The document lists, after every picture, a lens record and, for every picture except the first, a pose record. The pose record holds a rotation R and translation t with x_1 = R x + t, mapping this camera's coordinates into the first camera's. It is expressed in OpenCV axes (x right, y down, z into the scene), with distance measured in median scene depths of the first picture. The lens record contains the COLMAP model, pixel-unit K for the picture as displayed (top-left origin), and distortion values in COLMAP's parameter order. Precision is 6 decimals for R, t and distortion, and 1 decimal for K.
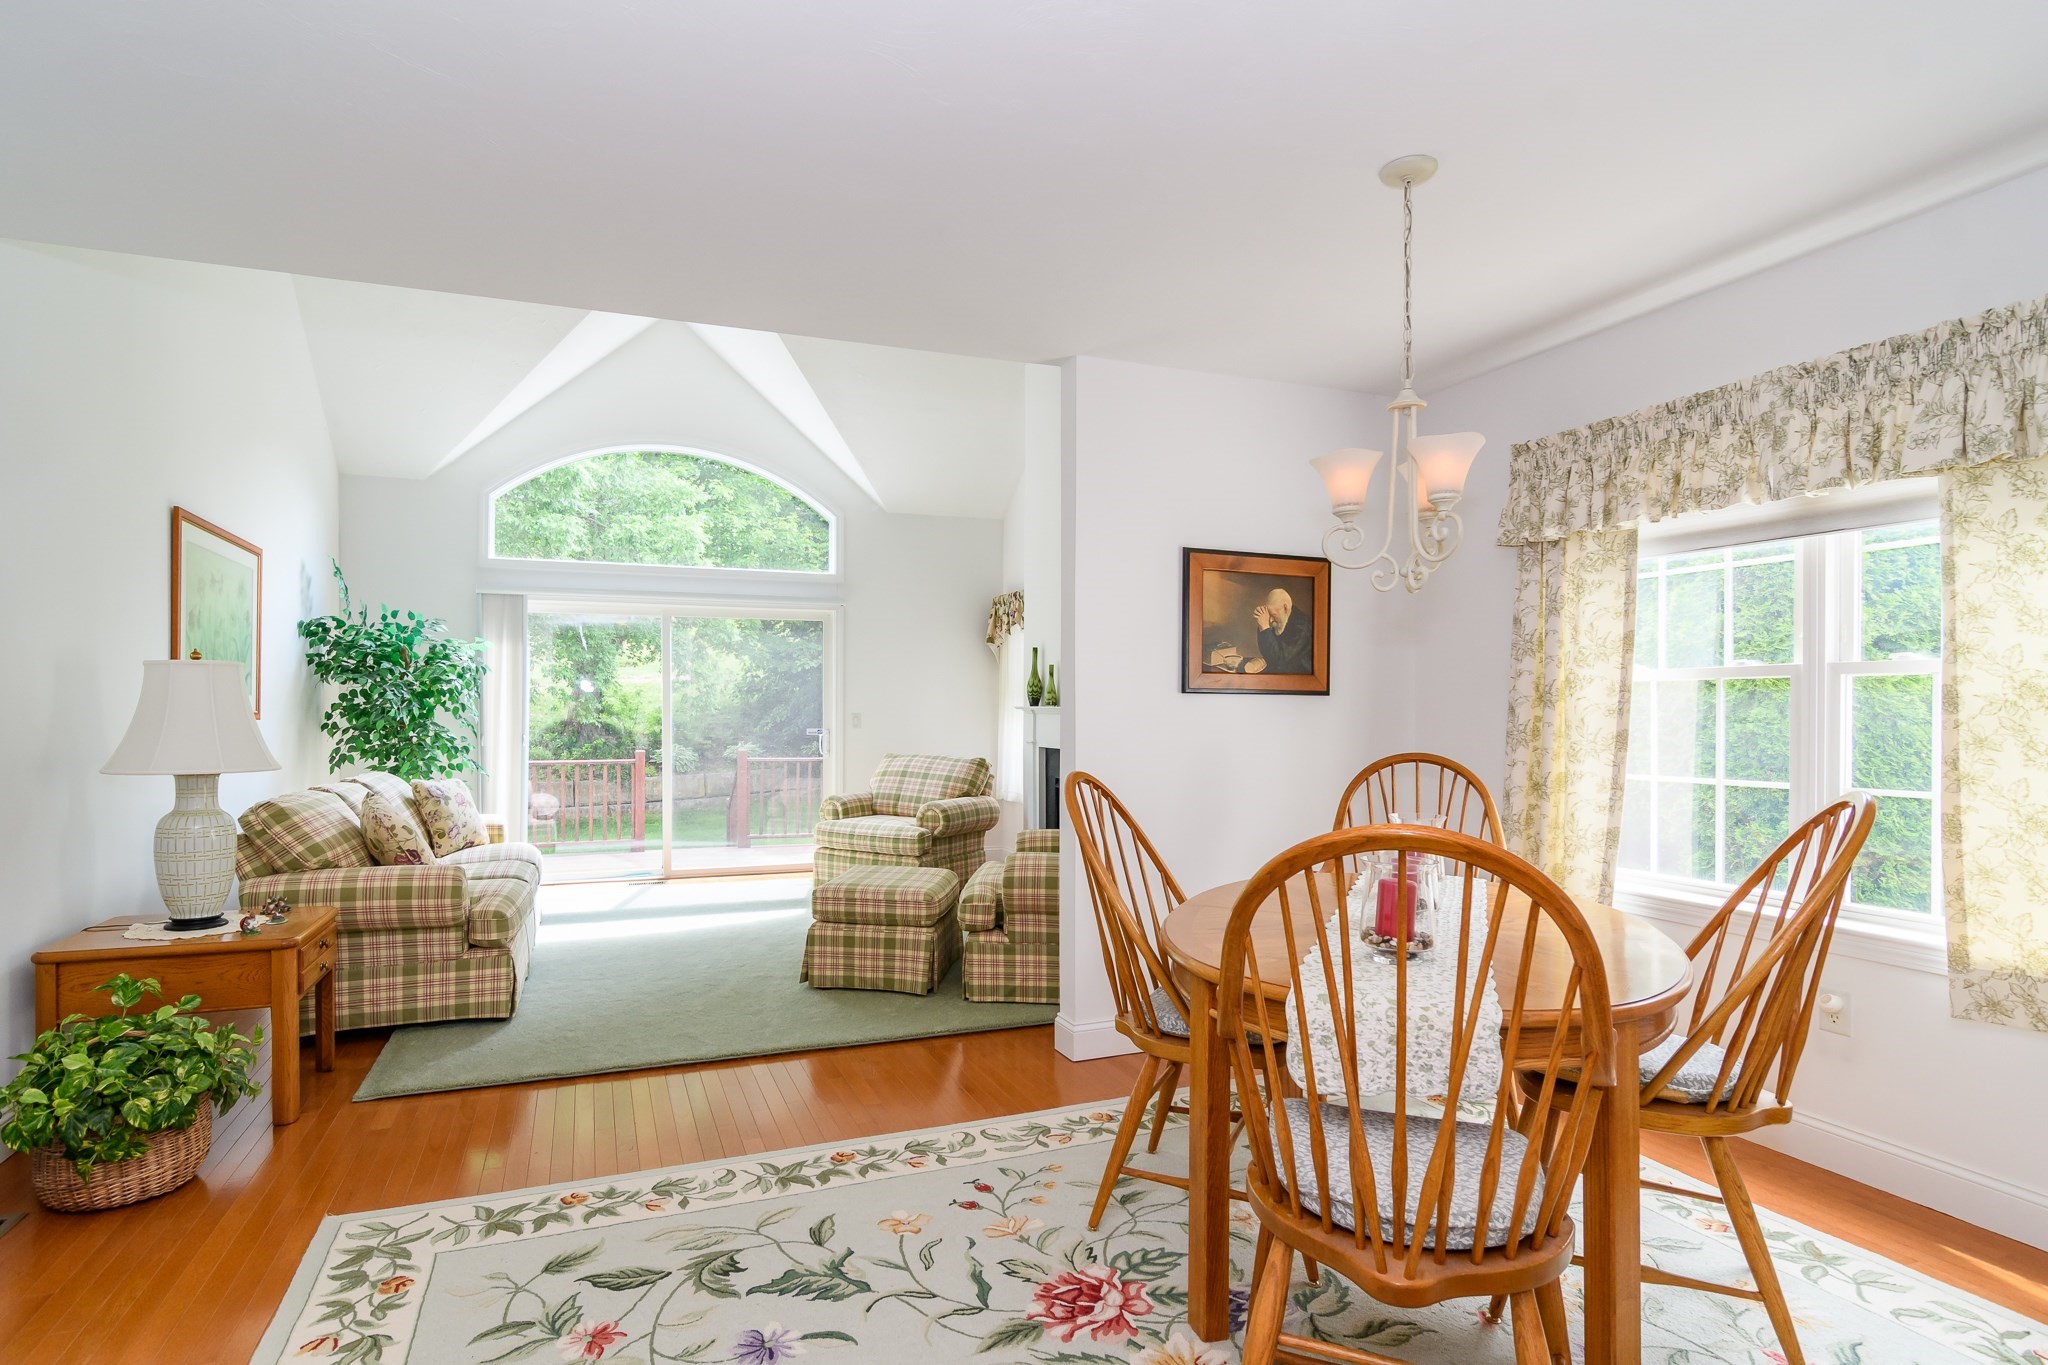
lens RADIAL K [[1032.1, 0, 967.2], [0, 1032.1, 727.1], [0, 0, 1]] dist [-0.005346, -0.001143]
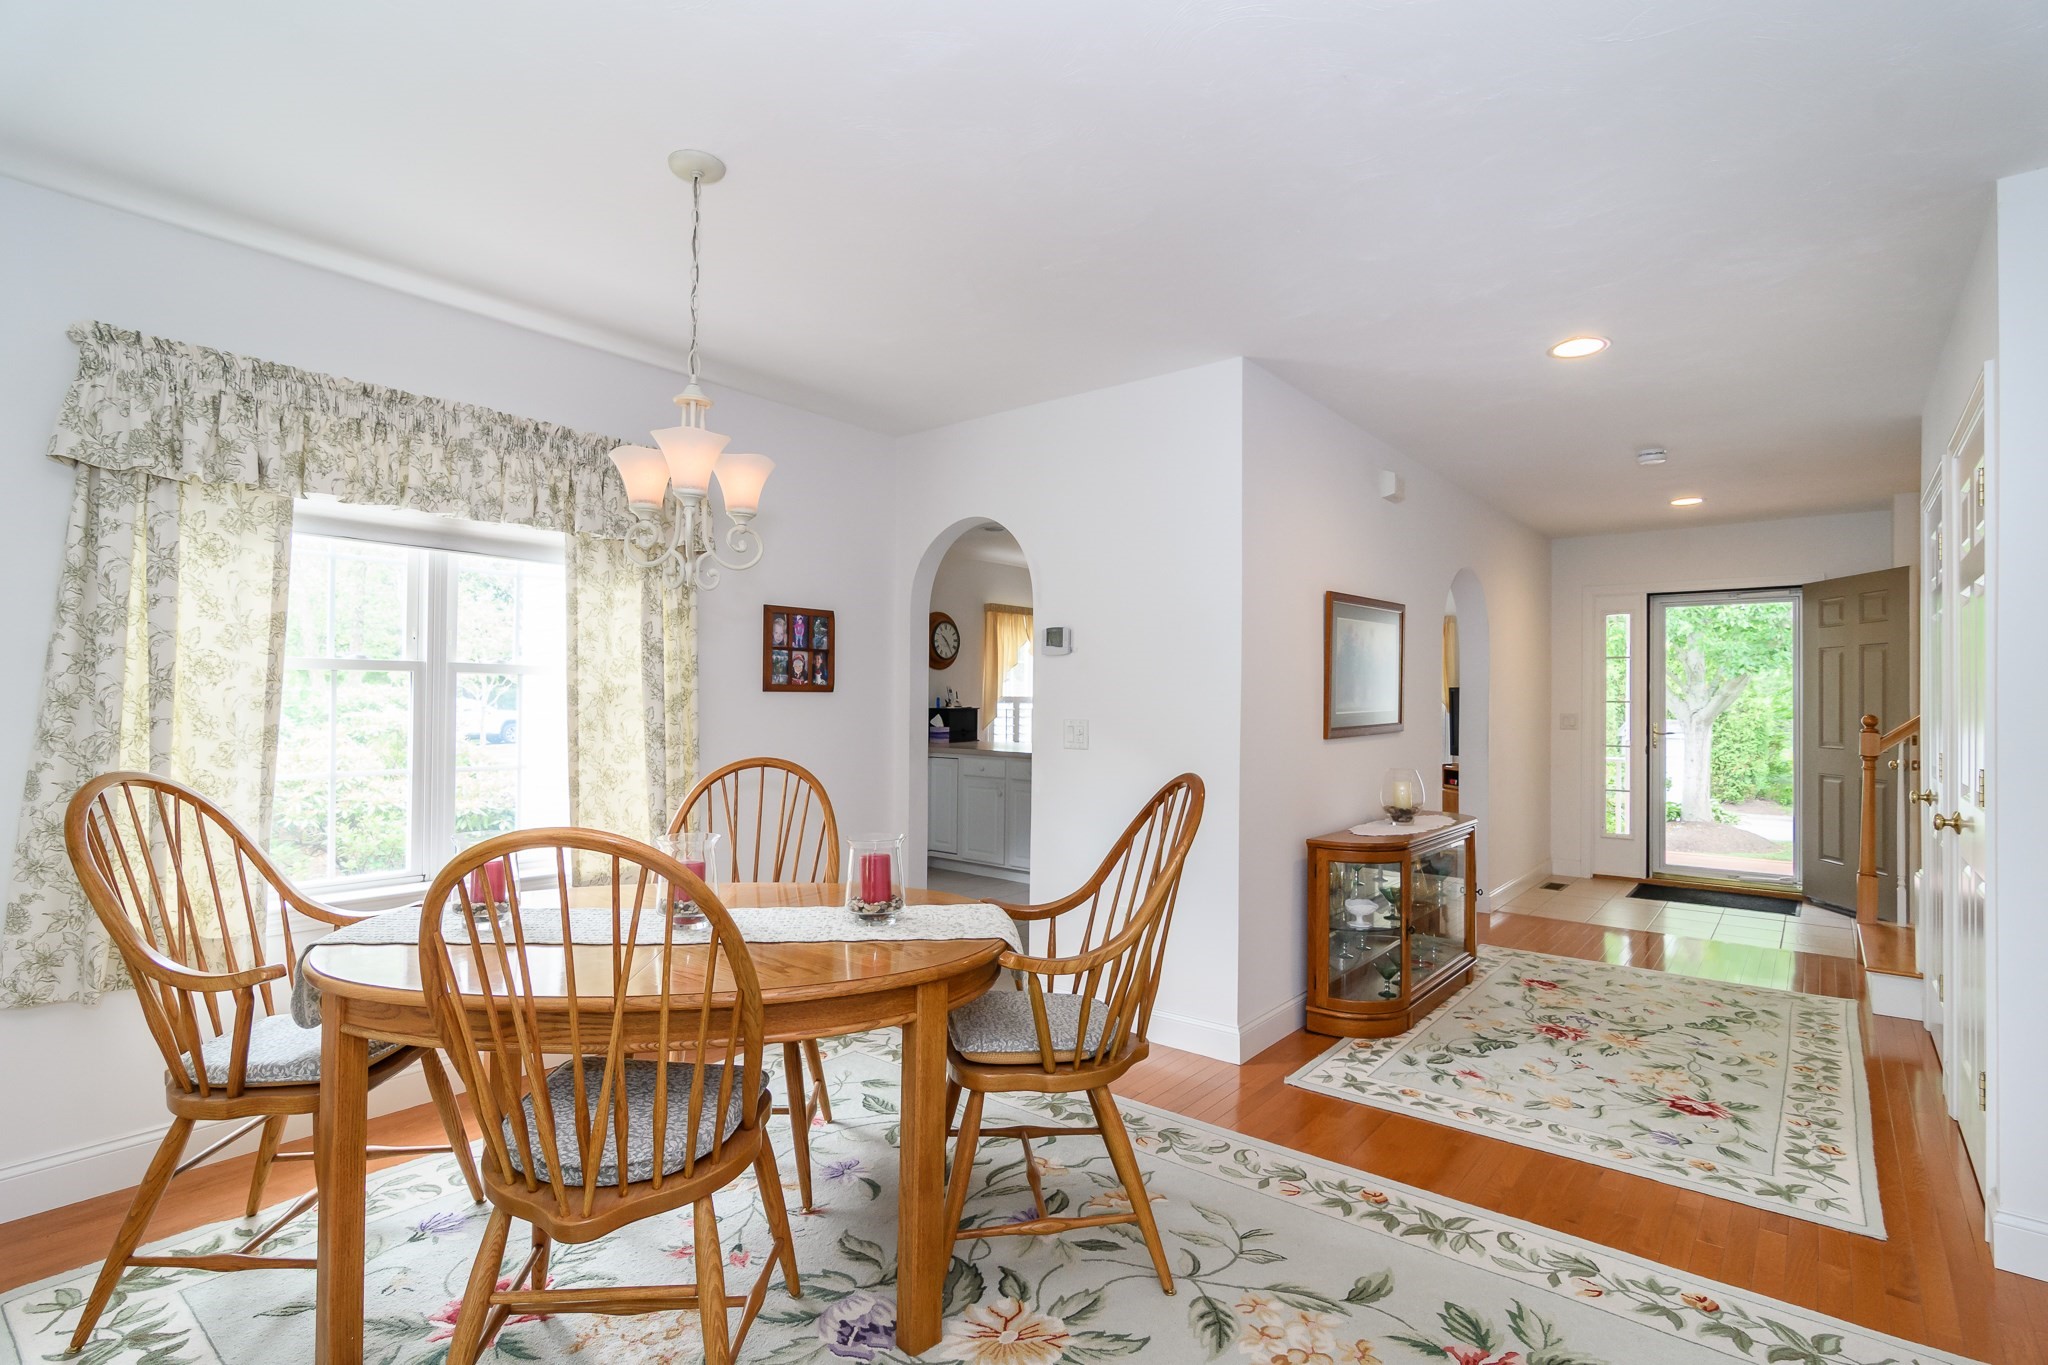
lens RADIAL K [[968.2, 0, 1017.9], [0, 968.2, 688.8], [0, 0, 1]] dist [-0.000514, 0.003548]
pose [[-0.500427, -0.005520, 0.865761, -0.301924], [-0.002959, 0.999985, 0.004665, -0.026627], [-0.865774, -0.000227, -0.500436, 0.682017]]
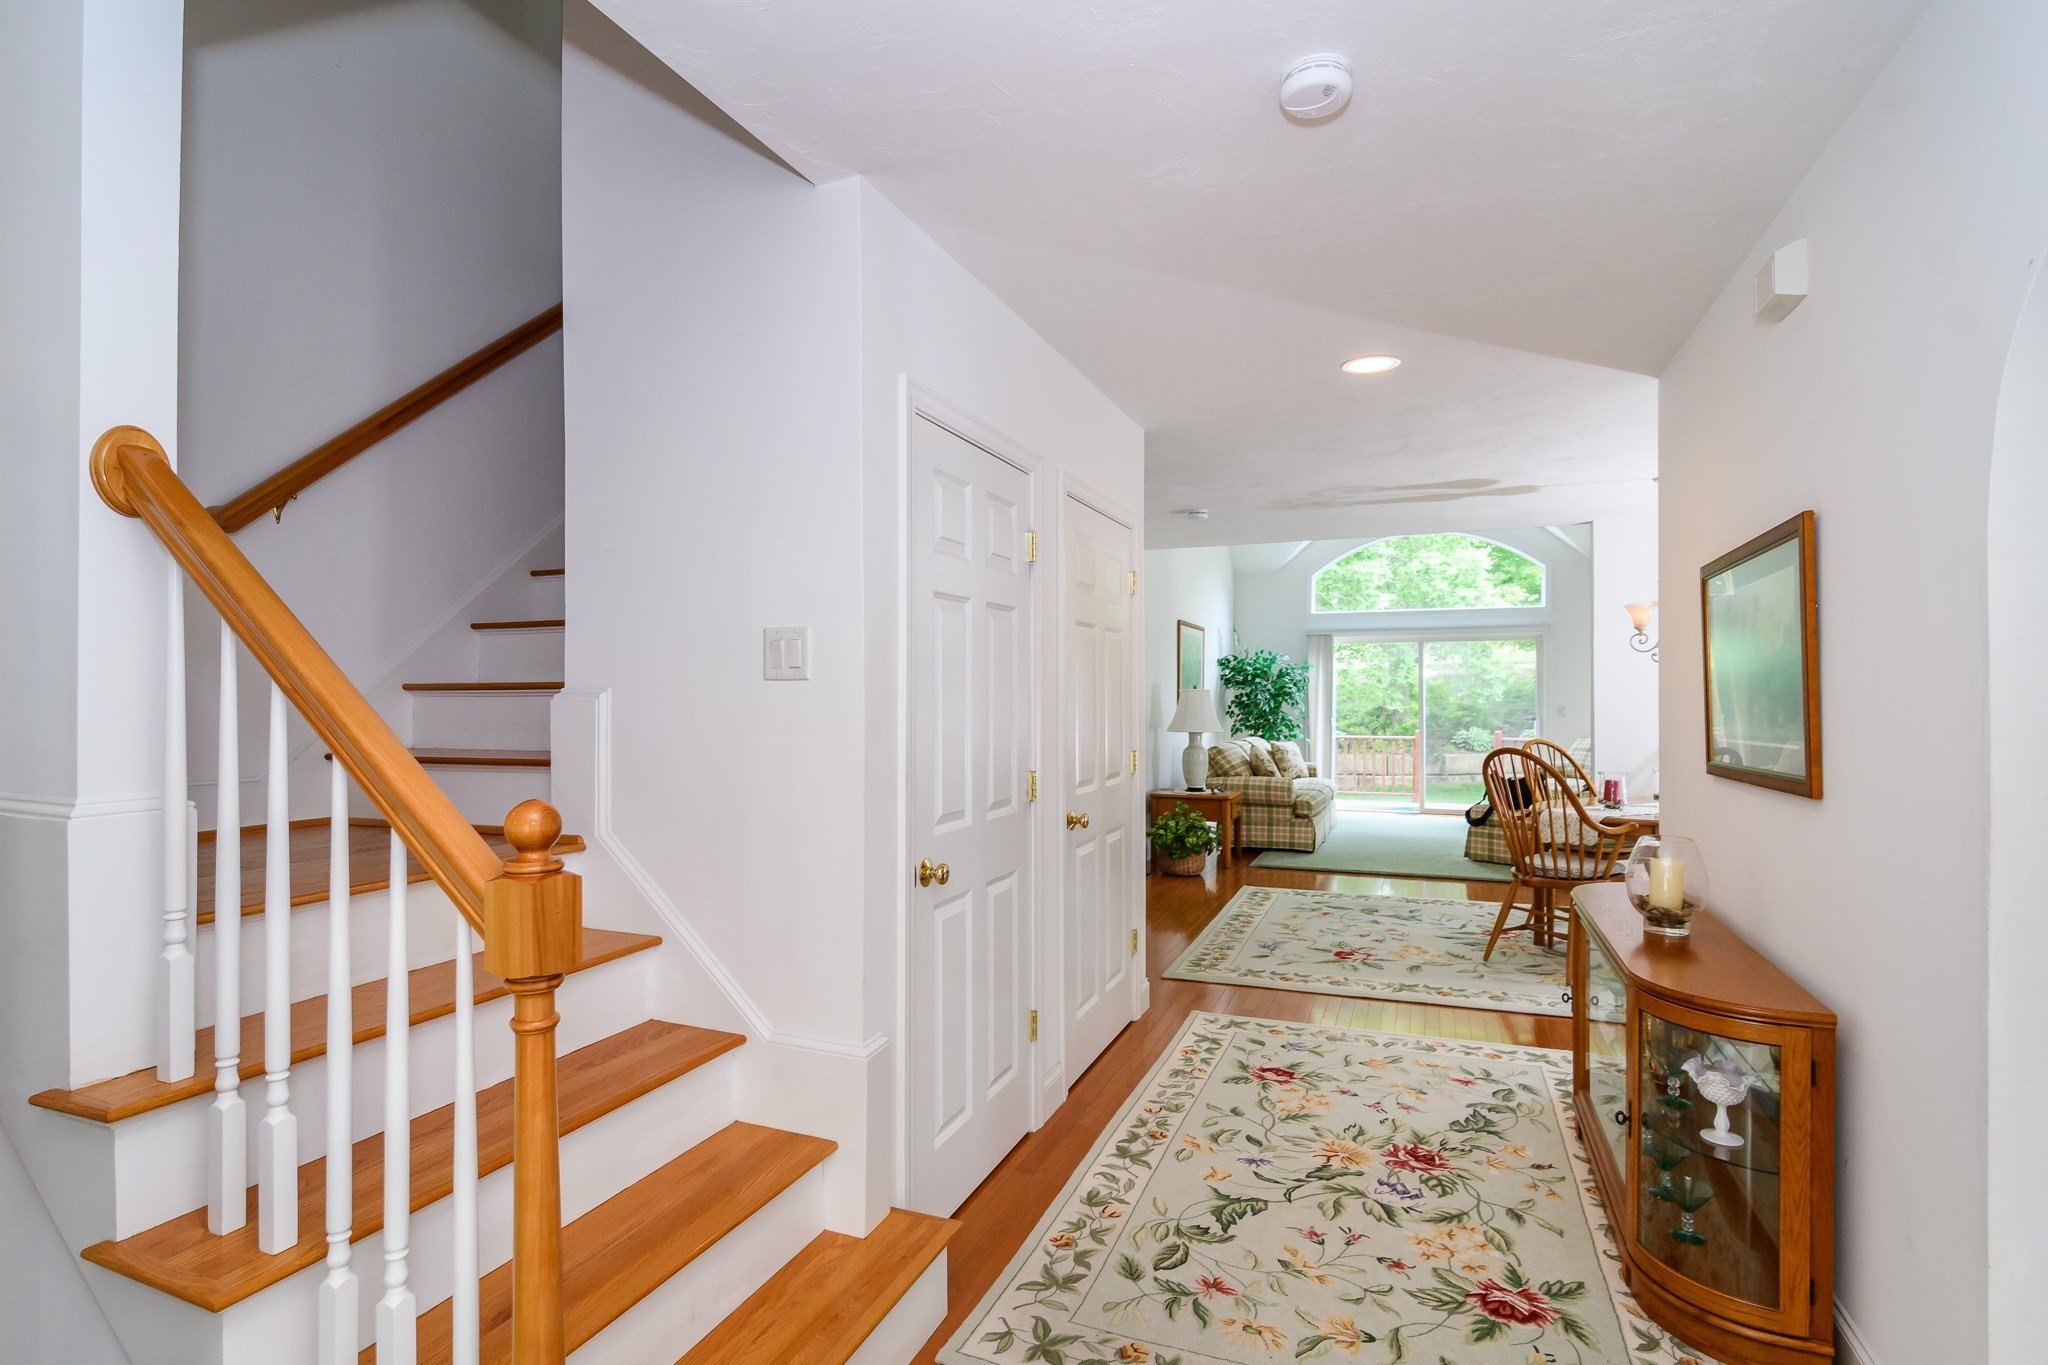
lens RADIAL K [[1032.1, 0, 1016.6], [0, 1032.1, 684.7], [0, 0, 1]] dist [-0.005346, -0.001143]
pose [[0.742653, -0.009349, -0.669611, 0.553605], [-0.006561, 0.999753, -0.021235, -0.014704], [0.669644, 0.020163, 0.742408, -1.037638]]
